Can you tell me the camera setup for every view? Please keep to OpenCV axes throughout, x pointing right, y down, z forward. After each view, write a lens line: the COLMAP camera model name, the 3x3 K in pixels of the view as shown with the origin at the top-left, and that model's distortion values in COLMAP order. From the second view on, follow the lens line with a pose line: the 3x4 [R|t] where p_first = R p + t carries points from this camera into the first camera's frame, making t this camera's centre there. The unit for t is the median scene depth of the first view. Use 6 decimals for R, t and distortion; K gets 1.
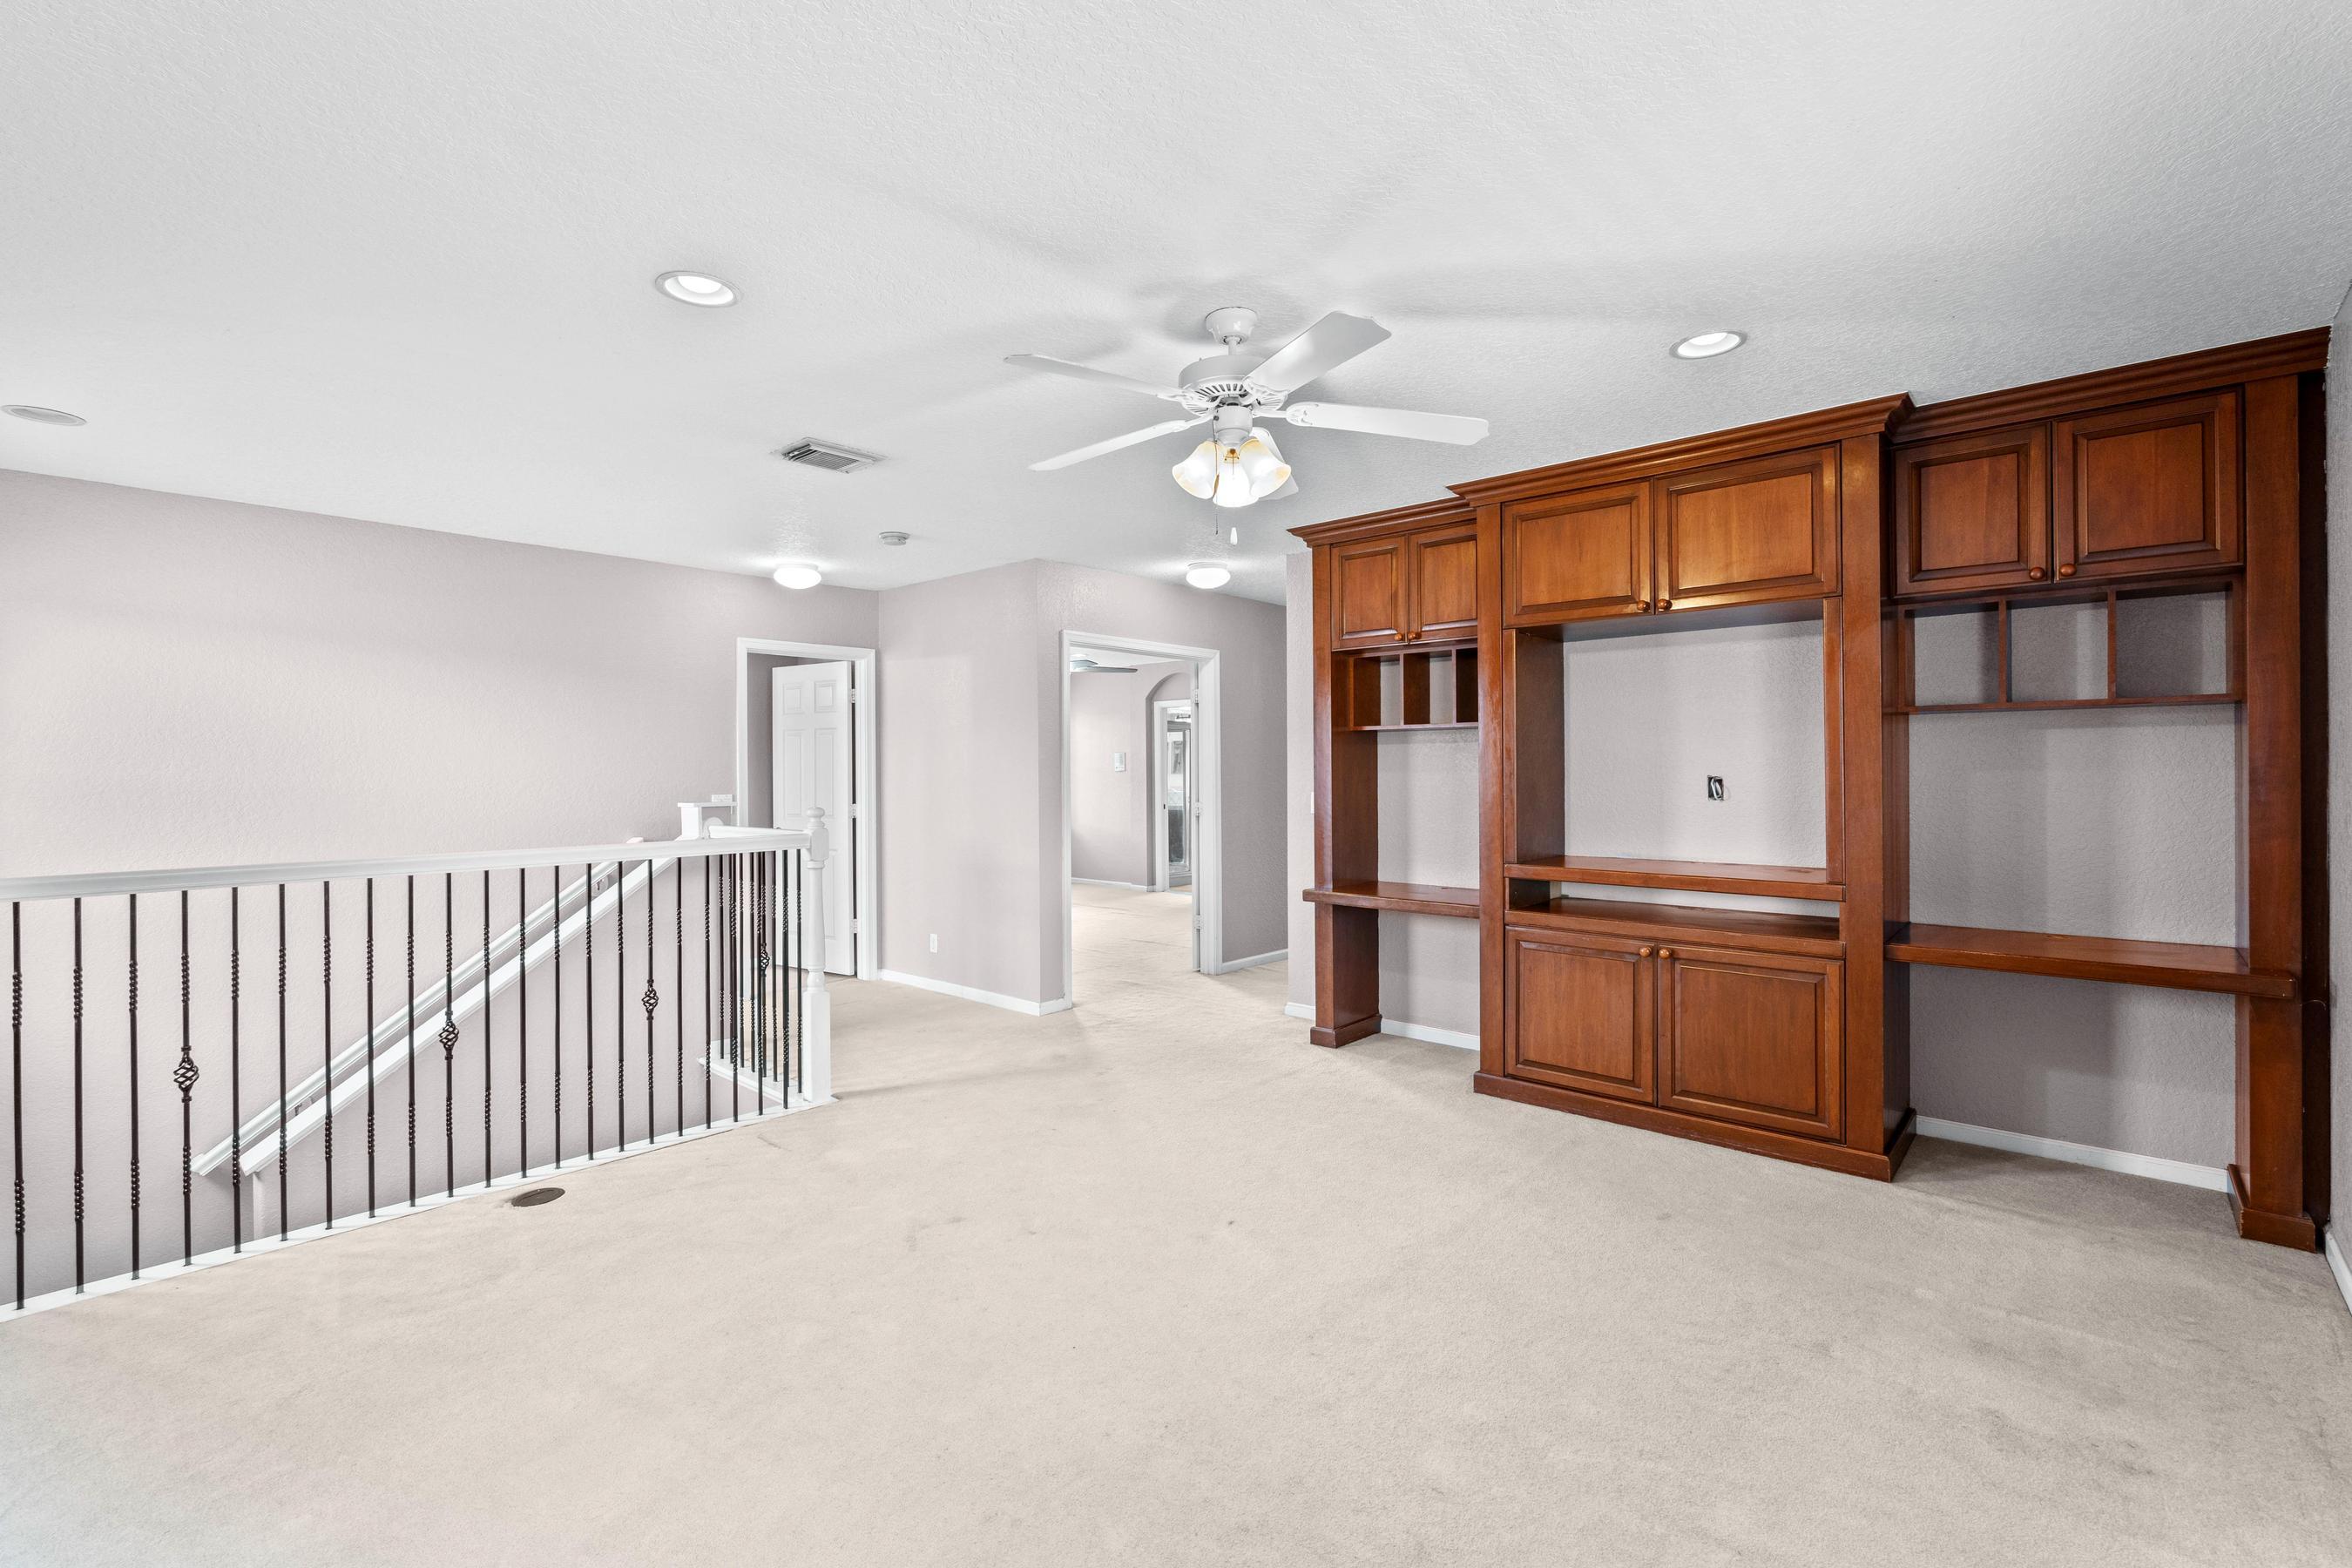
lens RADIAL K [[1035.0, 0, 1171.2], [0, 1035.0, 776.8], [0, 0, 1]] dist [-0.001346, -0.000065]
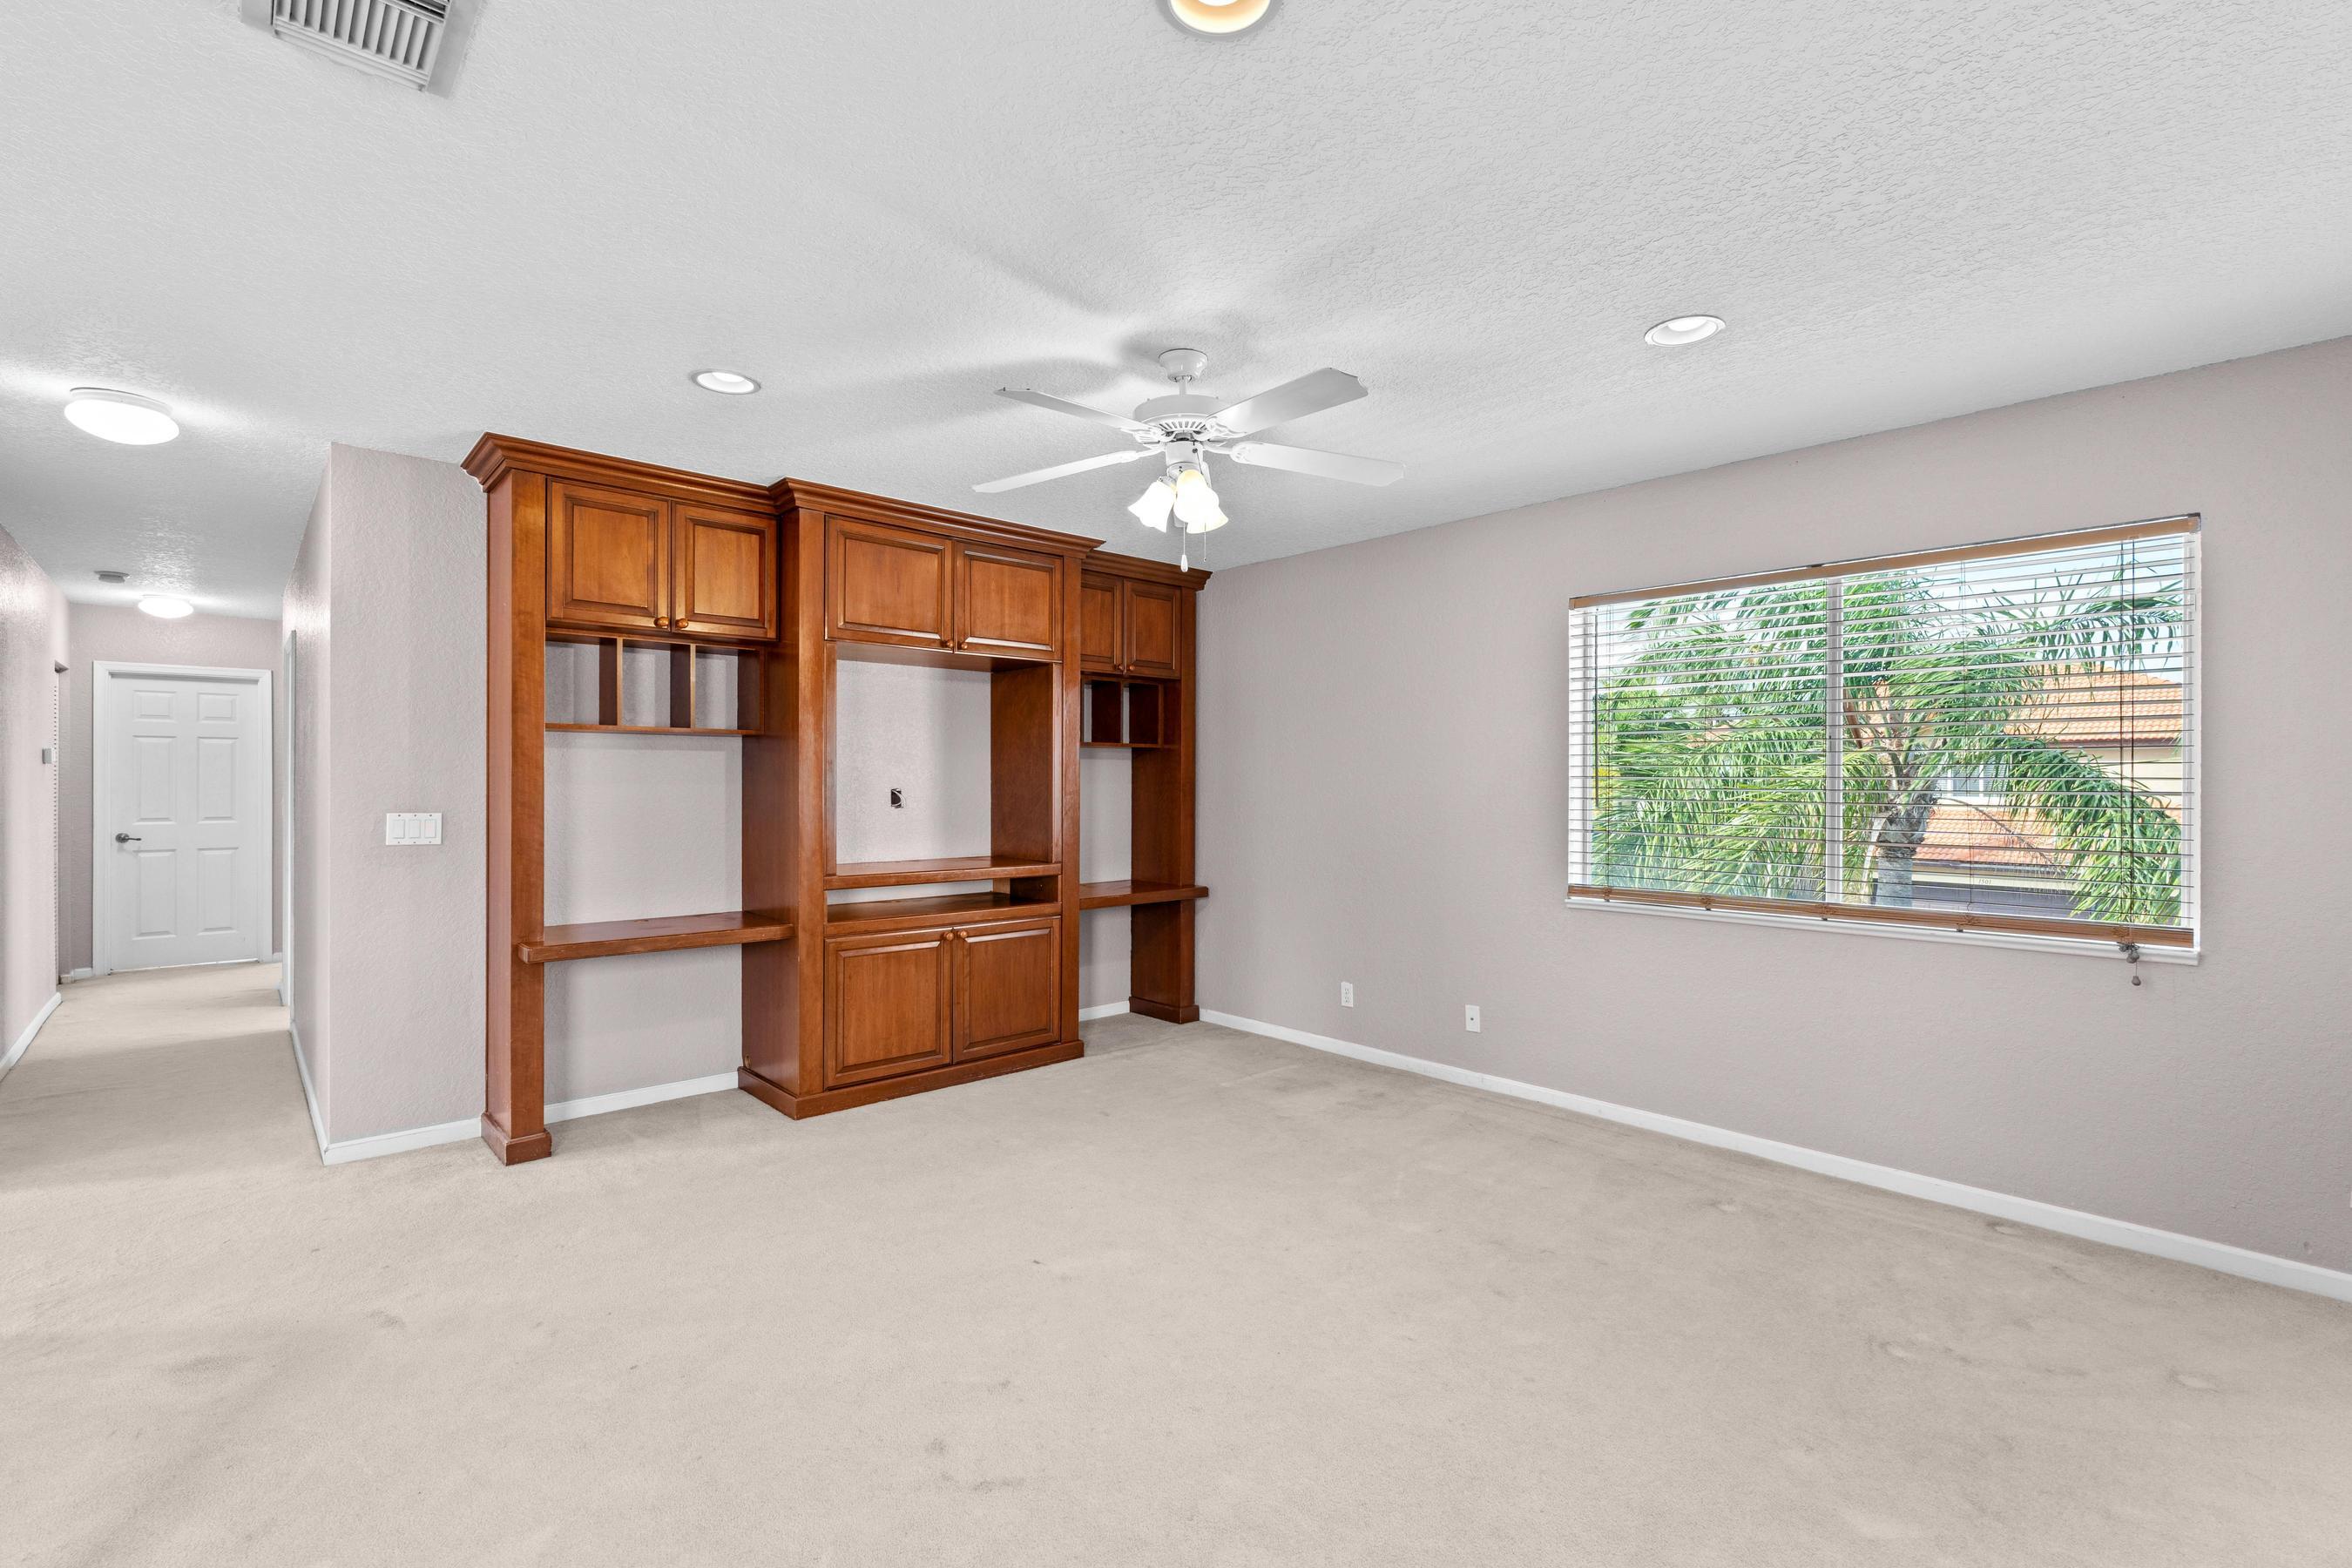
lens RADIAL K [[1035.0, 0, 1172.3], [0, 1035.0, 784.0], [0, 0, 1]] dist [-0.001346, -0.000065]
pose [[0.097374, 0.003359, 0.995242, -0.659317], [0.001803, 0.999992, -0.003552, -0.000528], [-0.995246, 0.002140, 0.097368, 0.595799]]
